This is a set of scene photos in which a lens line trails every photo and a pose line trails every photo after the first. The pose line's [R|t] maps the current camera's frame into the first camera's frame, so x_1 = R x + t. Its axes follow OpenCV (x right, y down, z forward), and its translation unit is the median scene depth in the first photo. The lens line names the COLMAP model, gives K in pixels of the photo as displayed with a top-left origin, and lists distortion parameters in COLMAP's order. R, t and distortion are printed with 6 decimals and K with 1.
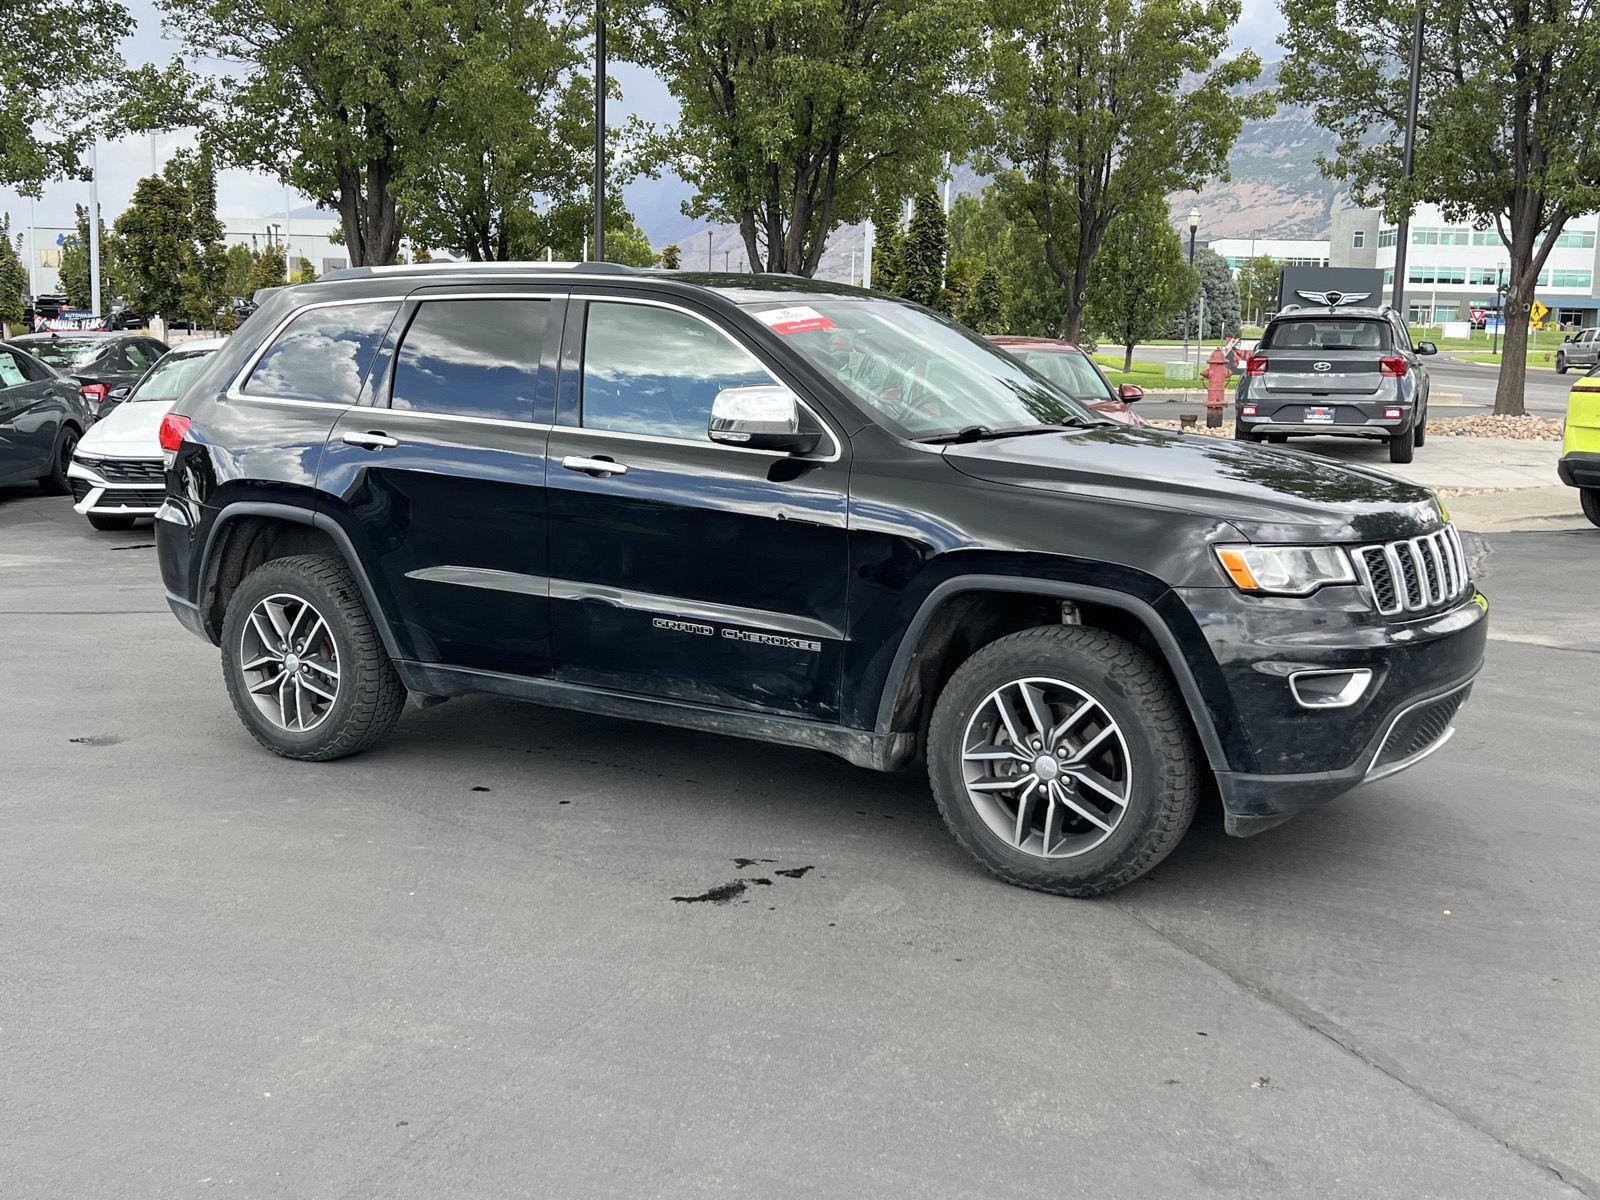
lens RADIAL K [[1798.4, 0, 791.8], [0, 1798.4, 582.5], [0, 0, 1]] dist [0.090064, -0.168194]
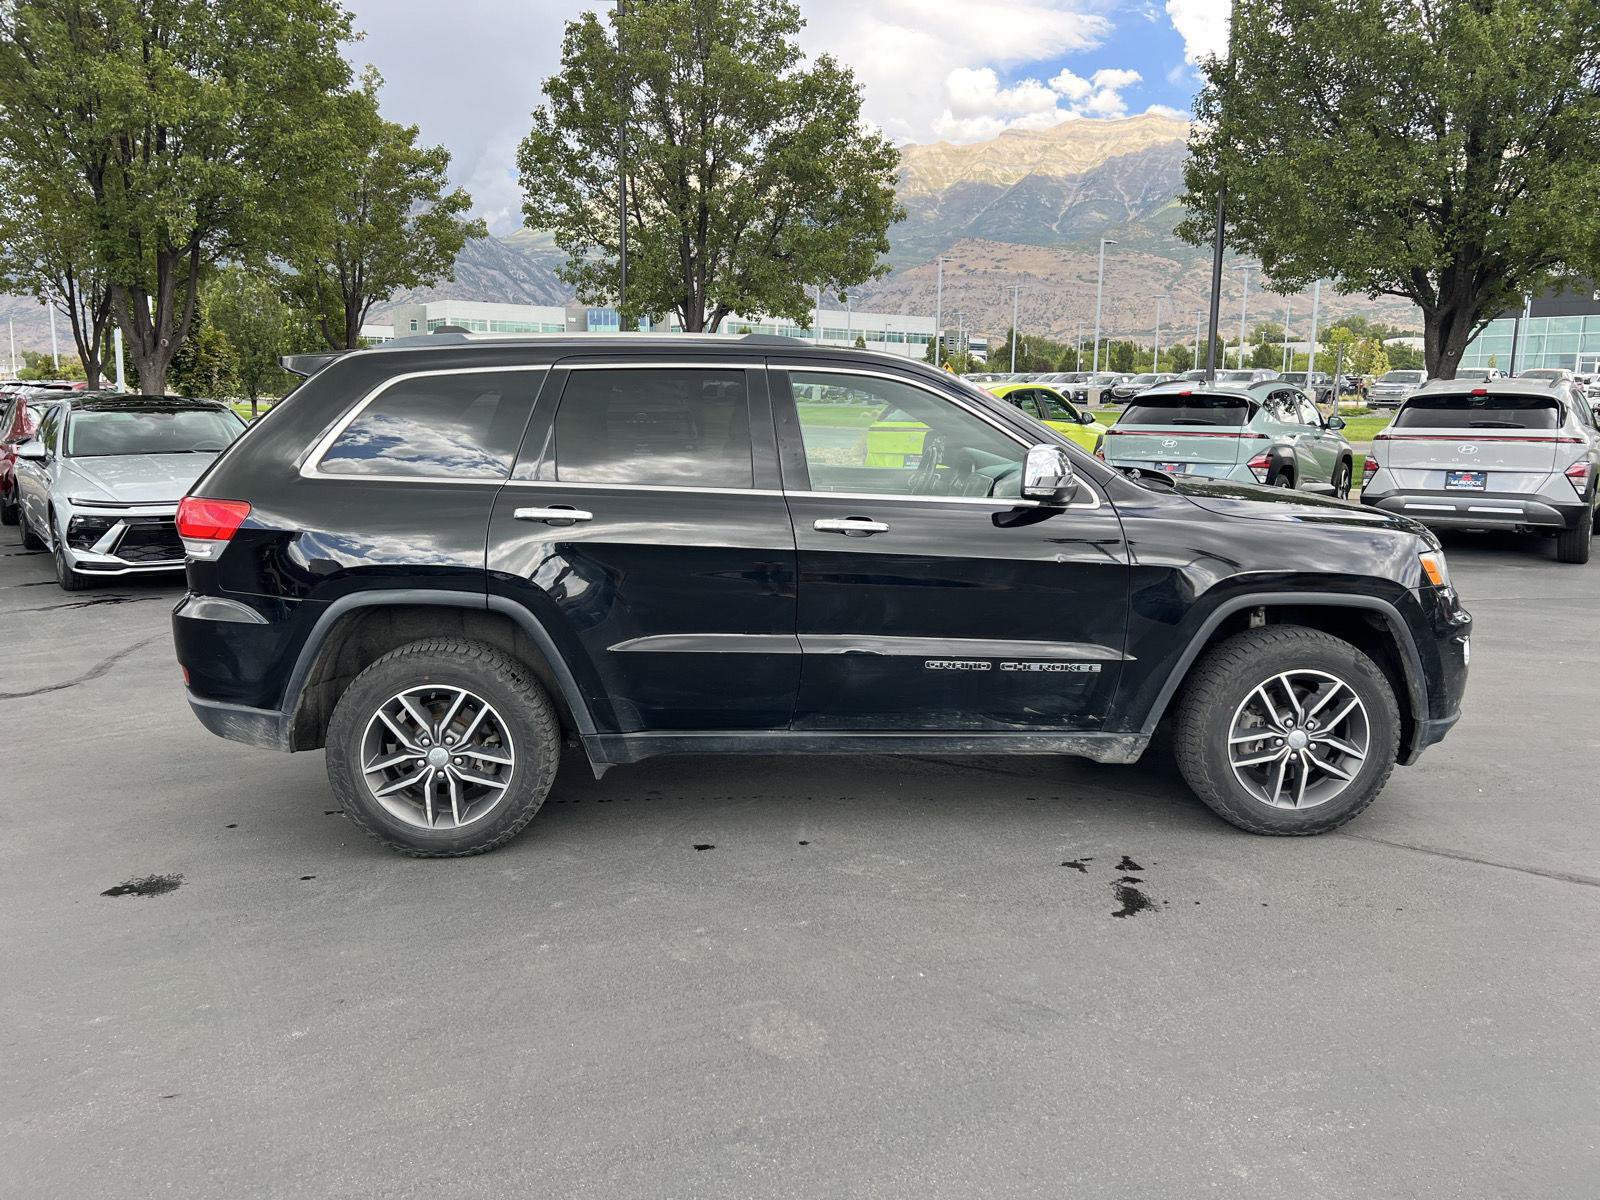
lens RADIAL K [[1321.9, 0, 800.0], [0, 1321.9, 600.0], [0, 0, 1]] dist [0.018745, -0.011244]
pose [[0.810652, -0.091135, 0.578392, -0.586284], [0.085471, 0.995650, 0.037089, -0.052241], [-0.579256, 0.019369, 0.814916, 0.378731]]
